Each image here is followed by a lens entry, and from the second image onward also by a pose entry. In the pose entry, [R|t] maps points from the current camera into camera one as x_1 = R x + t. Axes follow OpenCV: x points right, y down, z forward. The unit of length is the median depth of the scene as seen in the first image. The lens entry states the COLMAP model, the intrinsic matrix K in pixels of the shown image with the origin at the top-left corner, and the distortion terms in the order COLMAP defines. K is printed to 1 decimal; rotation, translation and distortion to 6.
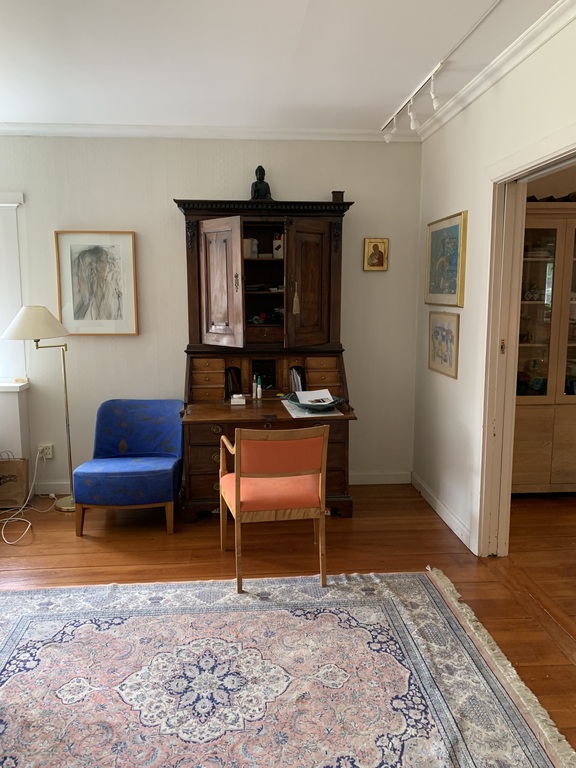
lens RADIAL K [[588.0, 0, 288.0], [0, 588.0, 384.0], [0, 0, 1]] dist [0.010954, -0.007175]
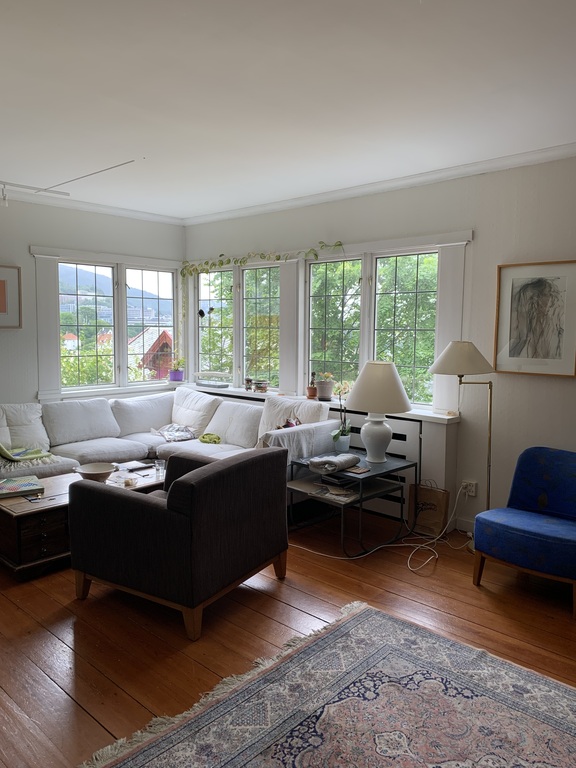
lens RADIAL K [[588.0, 0, 288.0], [0, 588.0, 384.0], [0, 0, 1]] dist [0.010954, -0.007175]
pose [[0.669120, 0.083395, -0.738461, 0.115389], [-0.125751, 0.992060, -0.001909, -0.021305], [0.732438, 0.094139, 0.674294, 0.115979]]
